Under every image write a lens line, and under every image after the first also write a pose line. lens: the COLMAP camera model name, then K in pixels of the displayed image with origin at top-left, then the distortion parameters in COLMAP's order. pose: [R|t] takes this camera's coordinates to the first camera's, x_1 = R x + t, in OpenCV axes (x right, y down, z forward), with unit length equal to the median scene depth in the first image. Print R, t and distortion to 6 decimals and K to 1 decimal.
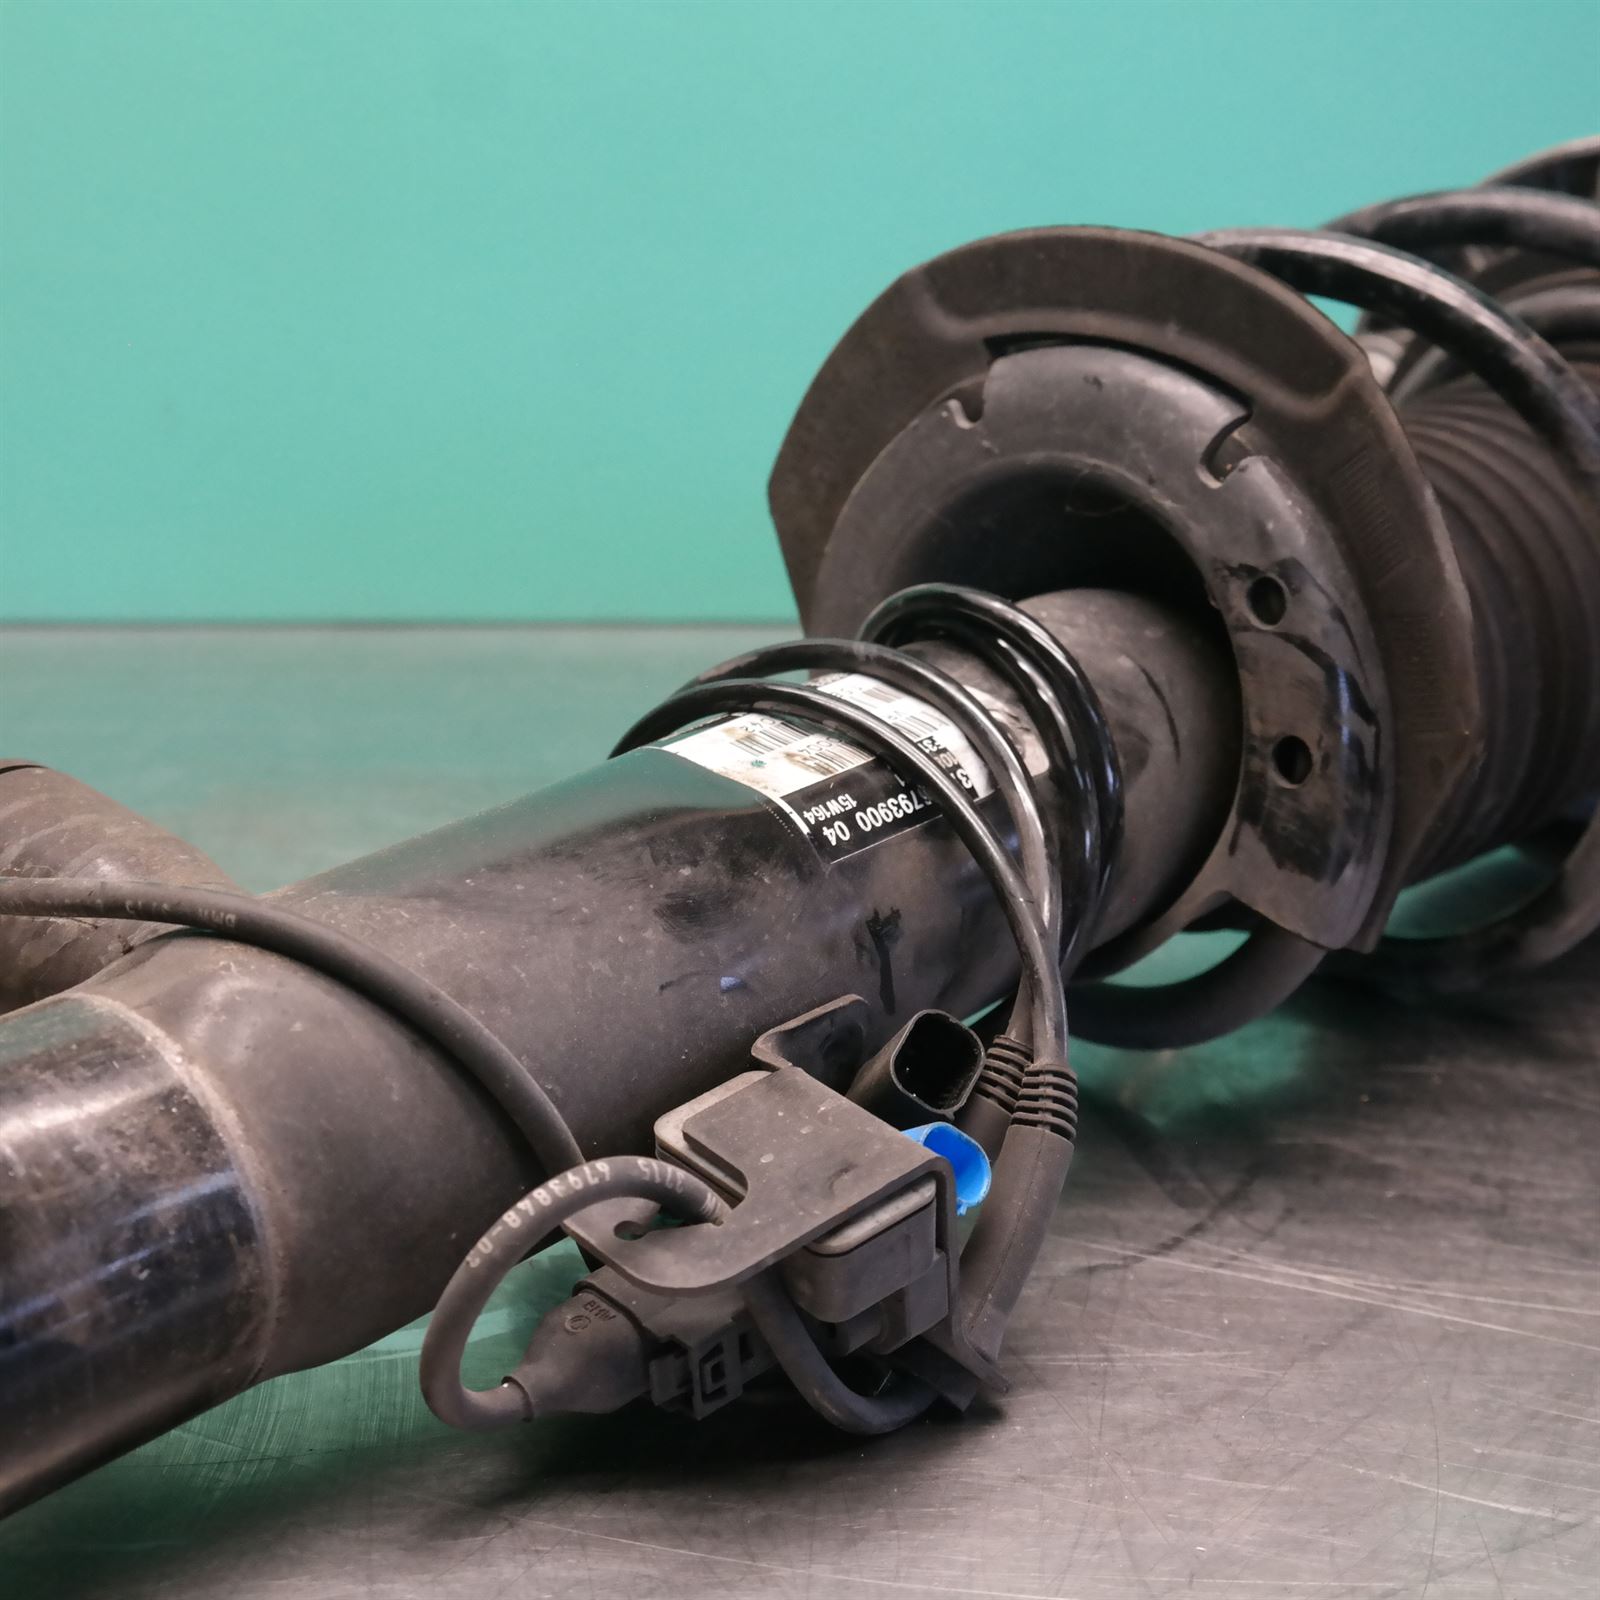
lens RADIAL K [[2778.9, 0, 800.0], [0, 2778.9, 800.0], [0, 0, 1]] dist [-0.055909, 0.095636]
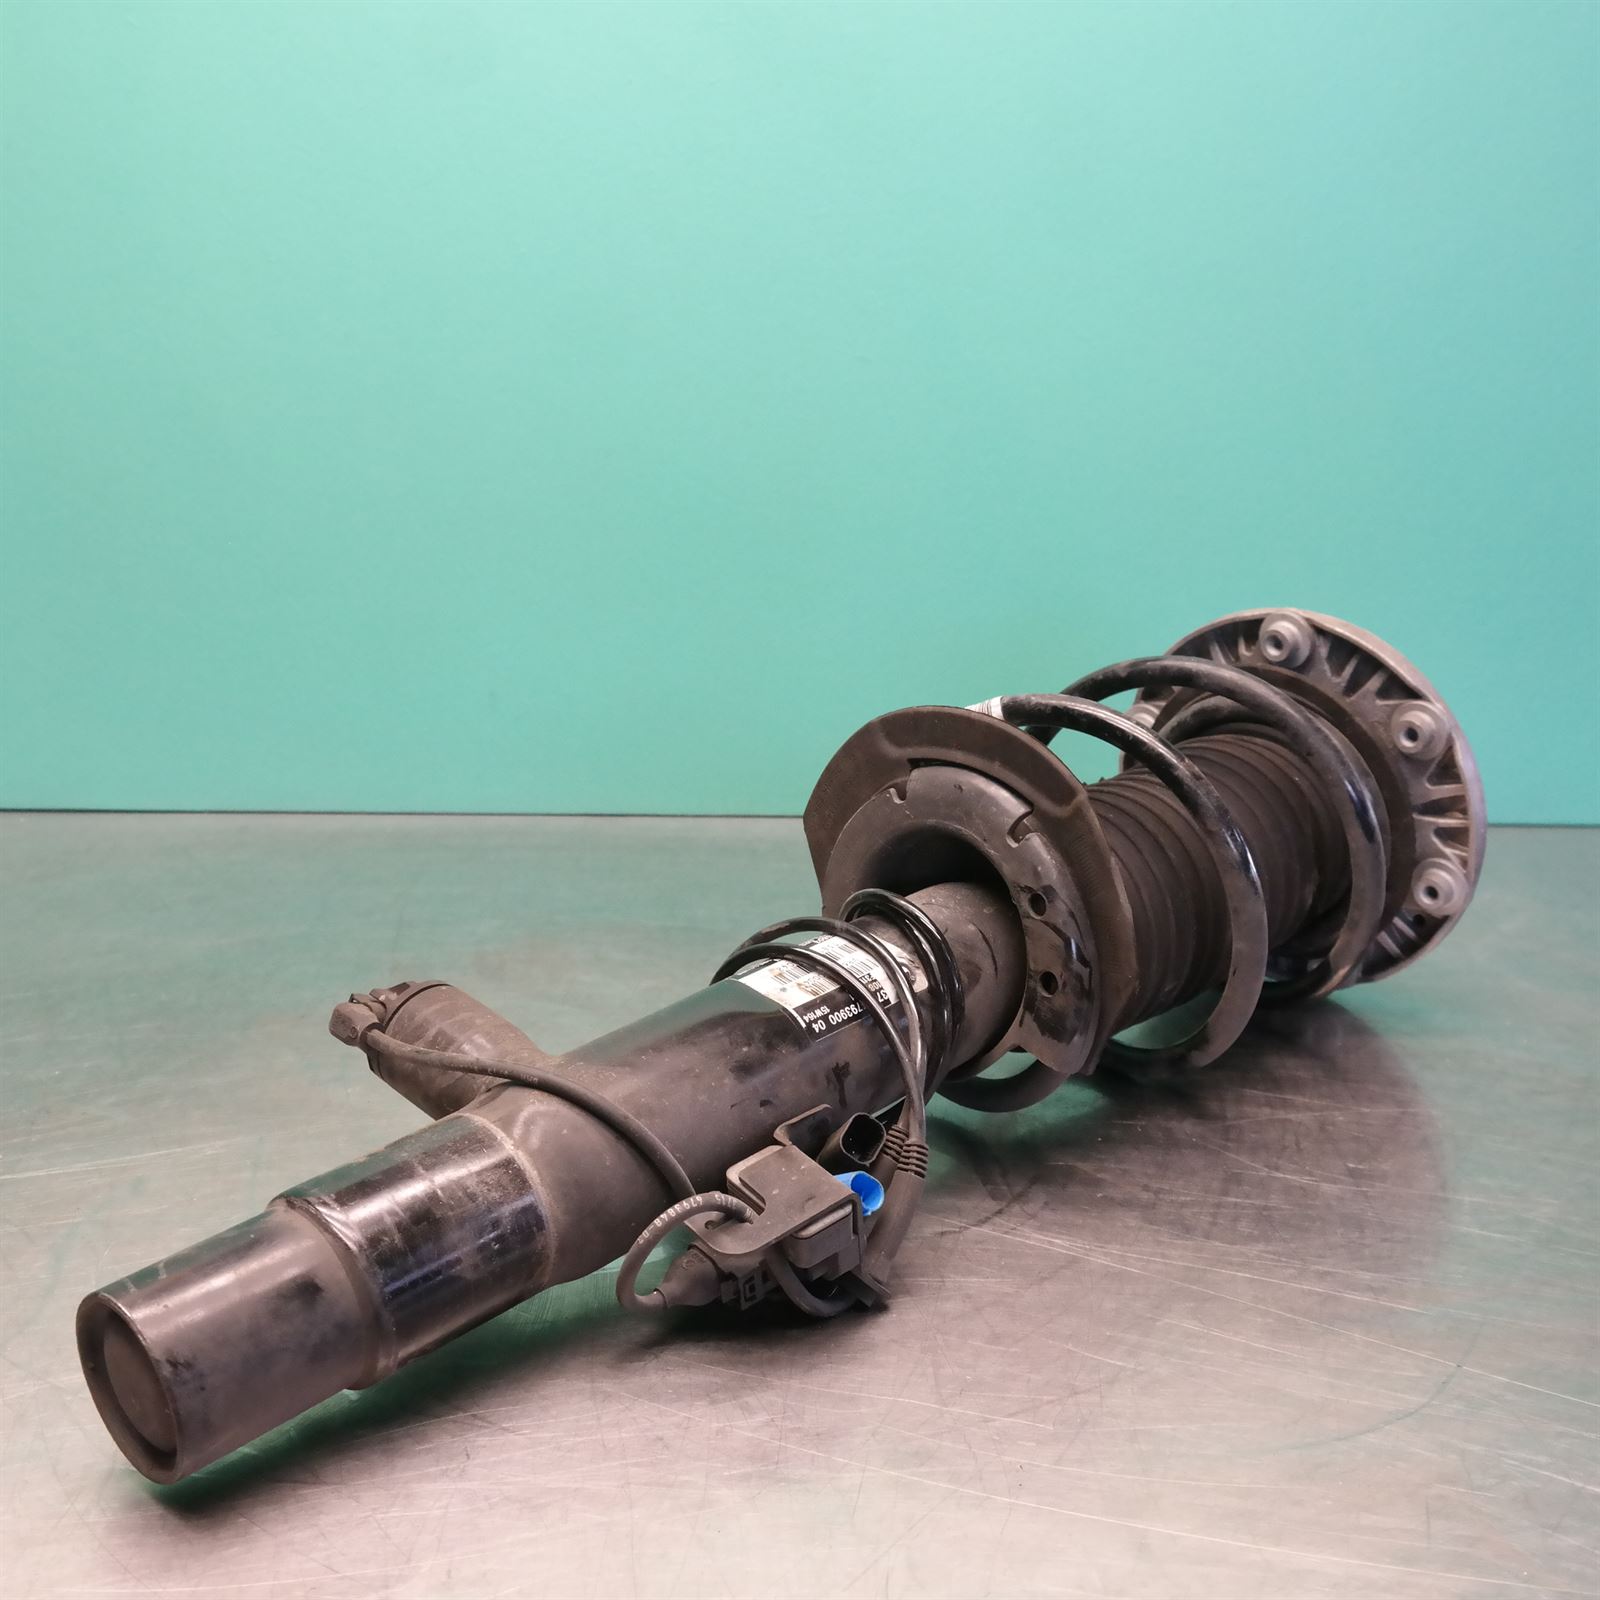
lens RADIAL K [[1862.9, 0, 800.0], [0, 1862.9, 800.0], [0, 0, 1]] dist [0.000107, -0.019153]
pose [[0.998658, 0.014792, -0.049641, 0.067250], [-0.015270, 0.999841, -0.009258, -0.148192], [0.049496, 0.010004, 0.998724, -0.420176]]
